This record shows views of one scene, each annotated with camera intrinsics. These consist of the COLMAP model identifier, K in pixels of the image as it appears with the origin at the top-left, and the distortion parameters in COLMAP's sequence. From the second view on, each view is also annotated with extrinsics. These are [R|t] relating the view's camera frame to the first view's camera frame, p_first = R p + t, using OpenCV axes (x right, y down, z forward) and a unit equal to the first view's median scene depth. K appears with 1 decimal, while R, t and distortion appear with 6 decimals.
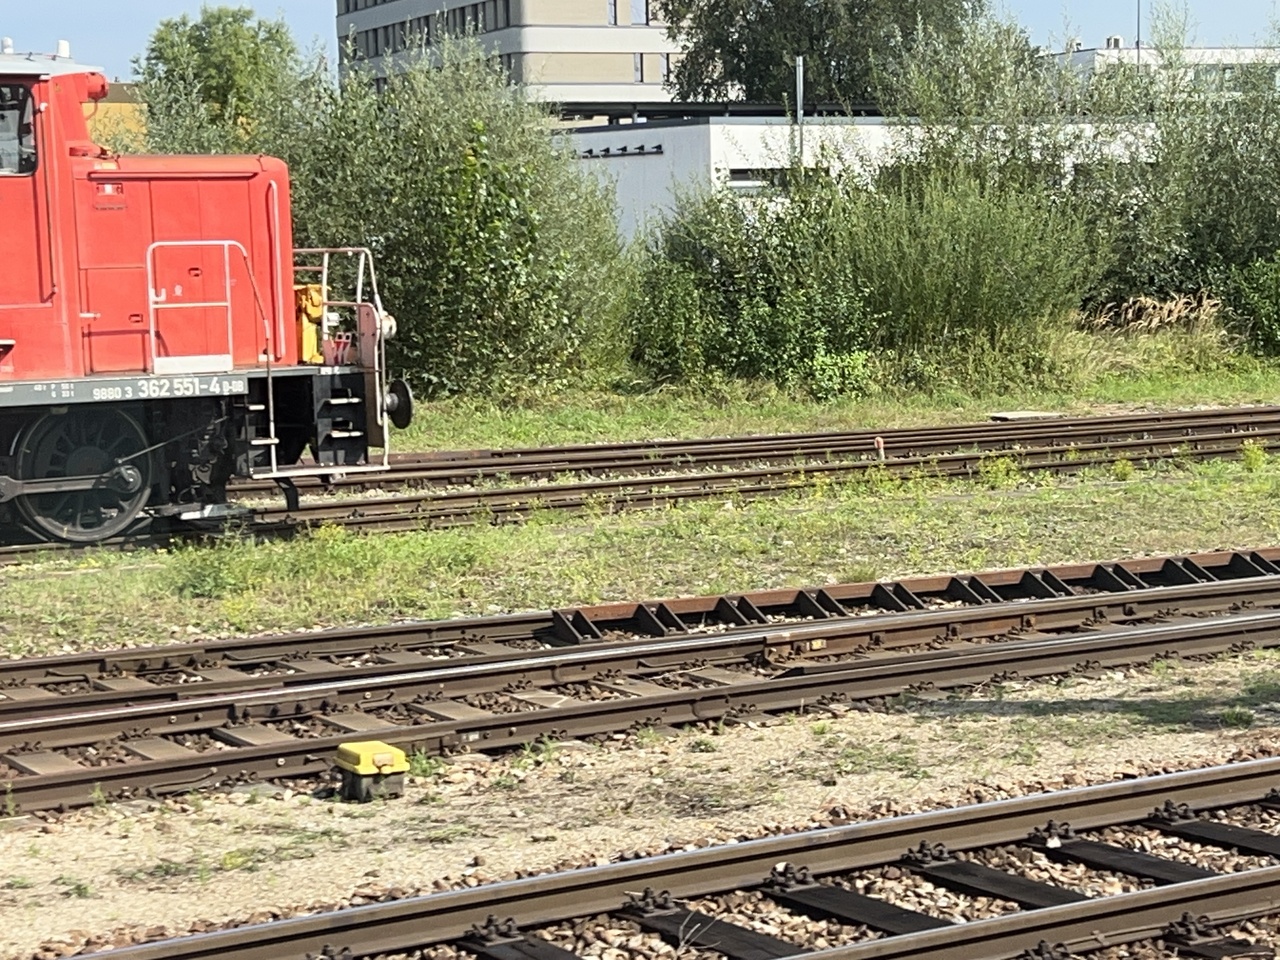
lens RADIAL K [[2898.4, 0, 640.7], [0, 2898.4, 492.8], [0, 0, 1]] dist [0.282162, -1.035676]
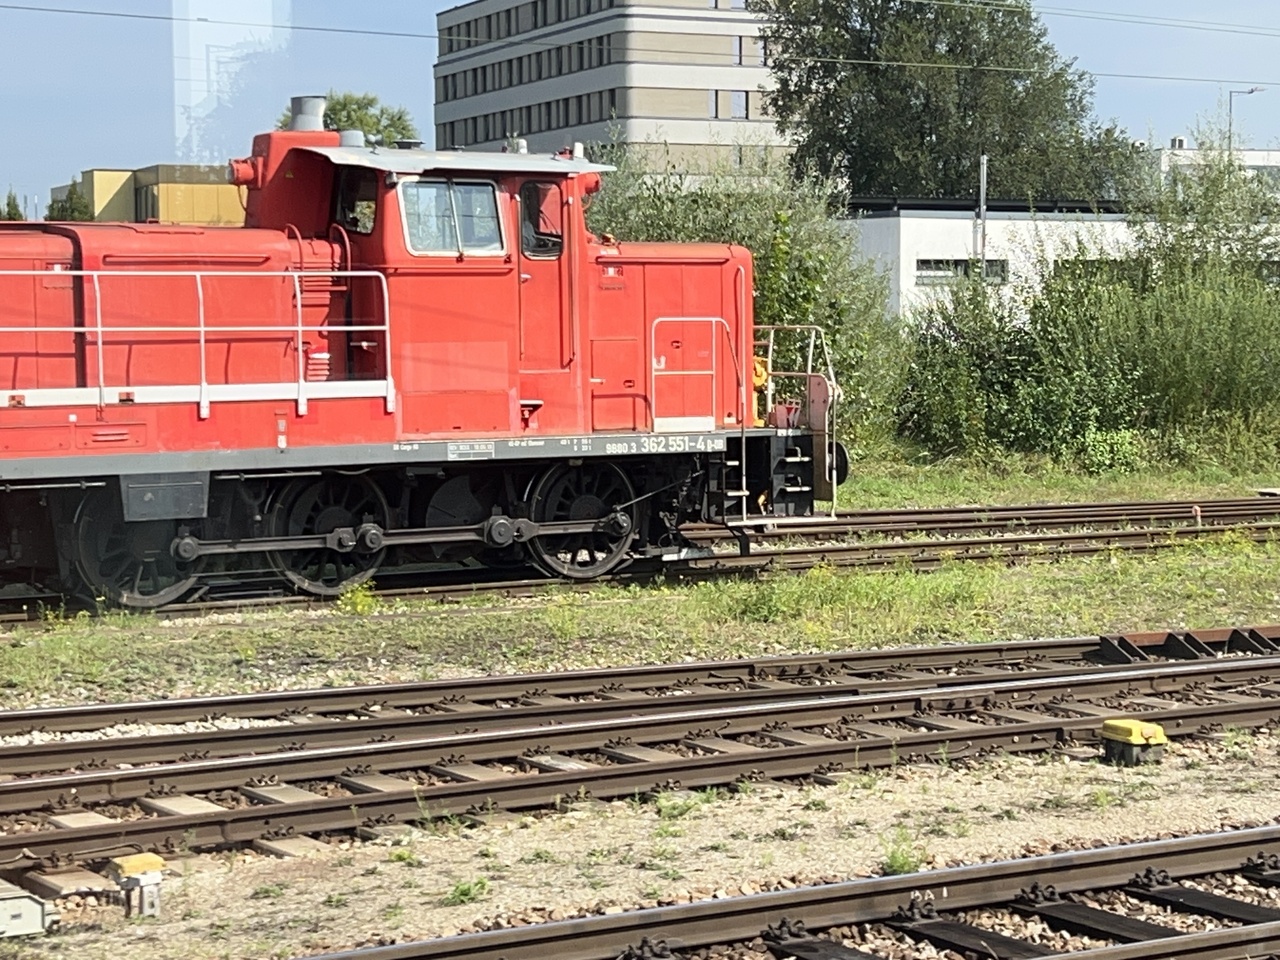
lens RADIAL K [[2896.3, 0, 641.6], [0, 2896.3, 472.6], [0, 0, 1]] dist [0.251839, -0.985715]
pose [[0.999810, 0.019045, -0.004156, -0.135486], [-0.019183, 0.999163, -0.036132, 0.013360], [0.003464, 0.036204, 0.999338, -0.112364]]
